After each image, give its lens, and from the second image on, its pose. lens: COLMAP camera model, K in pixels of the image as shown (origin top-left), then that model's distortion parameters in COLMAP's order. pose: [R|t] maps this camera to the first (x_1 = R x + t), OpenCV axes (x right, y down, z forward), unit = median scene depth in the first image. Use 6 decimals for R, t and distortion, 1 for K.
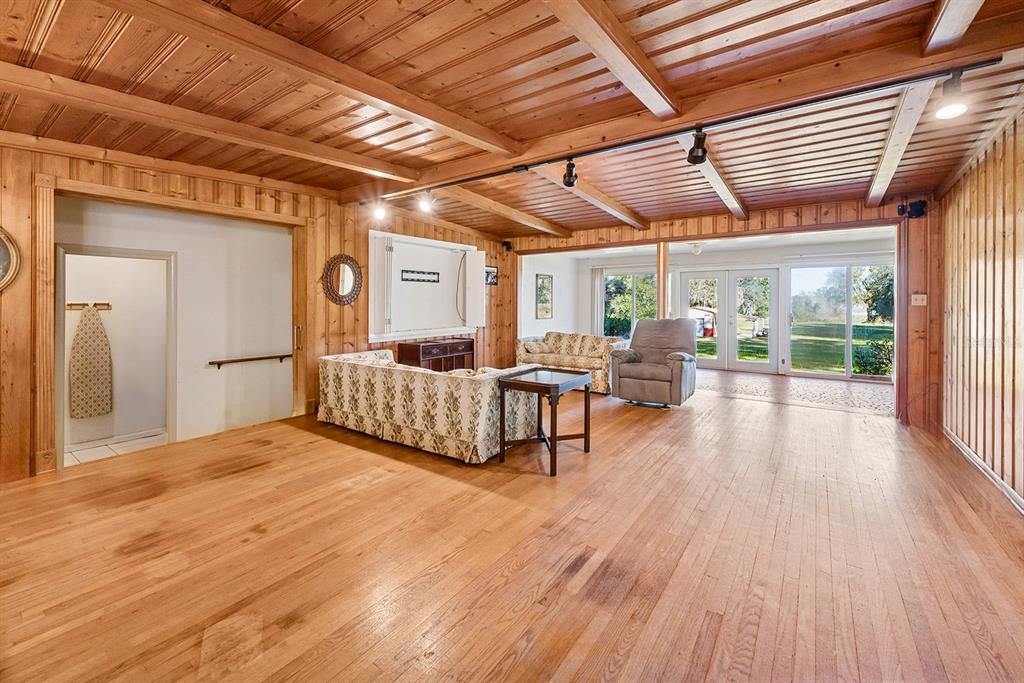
lens RADIAL K [[420.4, 0, 508.8], [0, 420.4, 301.2], [0, 0, 1]] dist [0.004005, 0.000810]
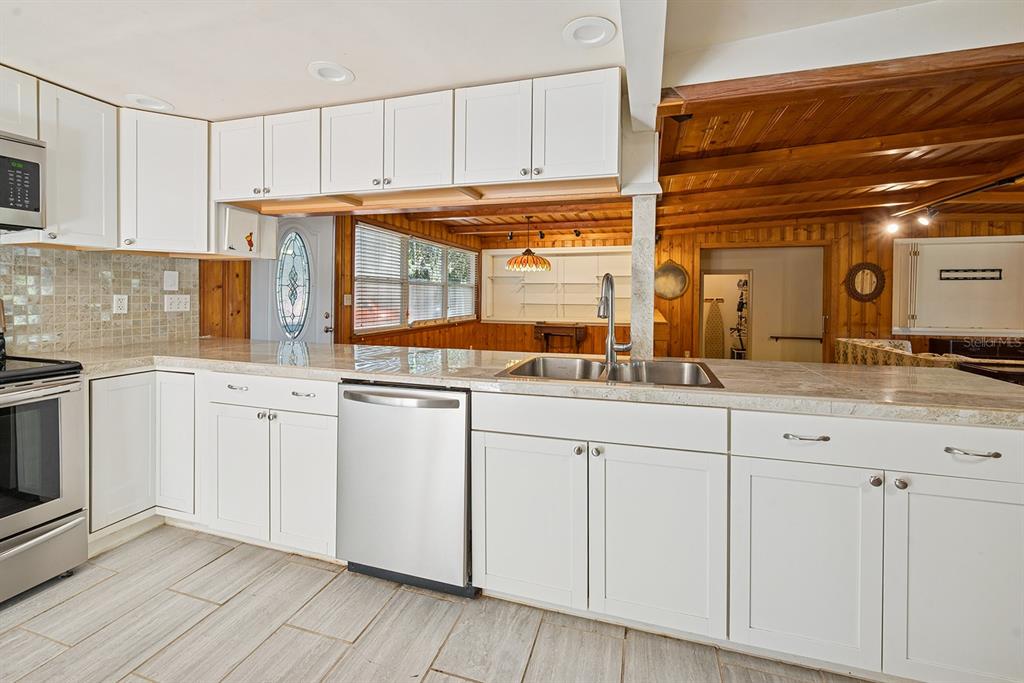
lens RADIAL K [[420.4, 0, 527.7], [0, 420.4, 305.7], [0, 0, 1]] dist [0.004005, 0.000810]
pose [[0.346541, 0.024268, -0.937721, 0.470595], [-0.004421, 0.999696, 0.024238, -0.005952], [0.938024, -0.004253, 0.346543, -0.419477]]
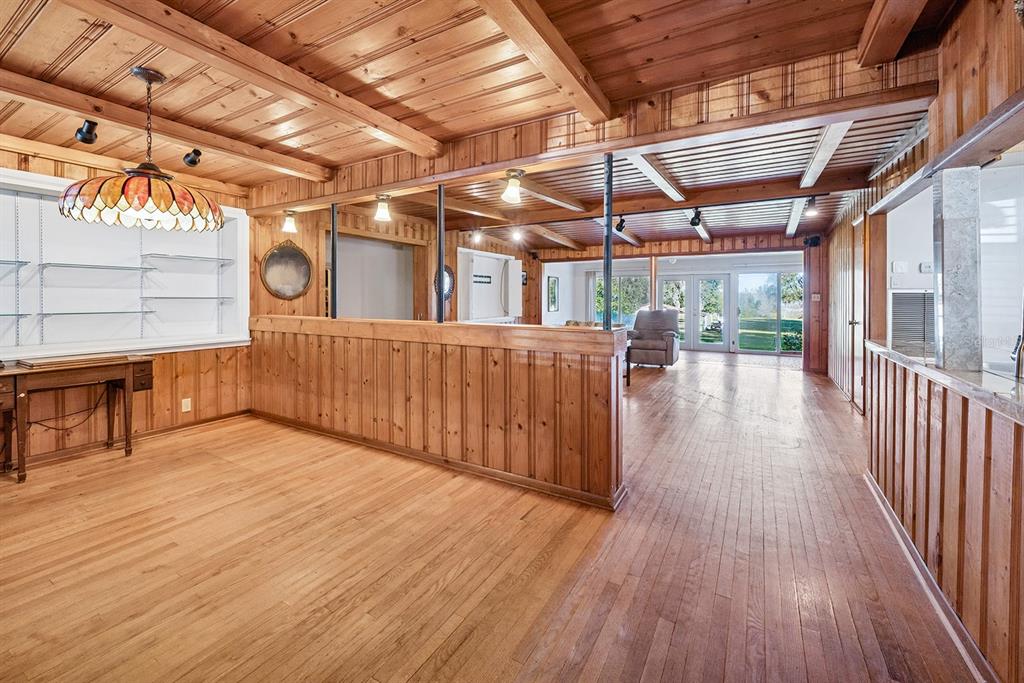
lens RADIAL K [[420.4, 0, 497.7], [0, 420.4, 292.1], [0, 0, 1]] dist [0.004005, 0.000810]
pose [[0.997050, 0.003932, 0.076652, -0.333253], [-0.002965, 0.999915, -0.012727, 0.000077], [-0.076696, 0.012462, 0.996977, -0.467486]]
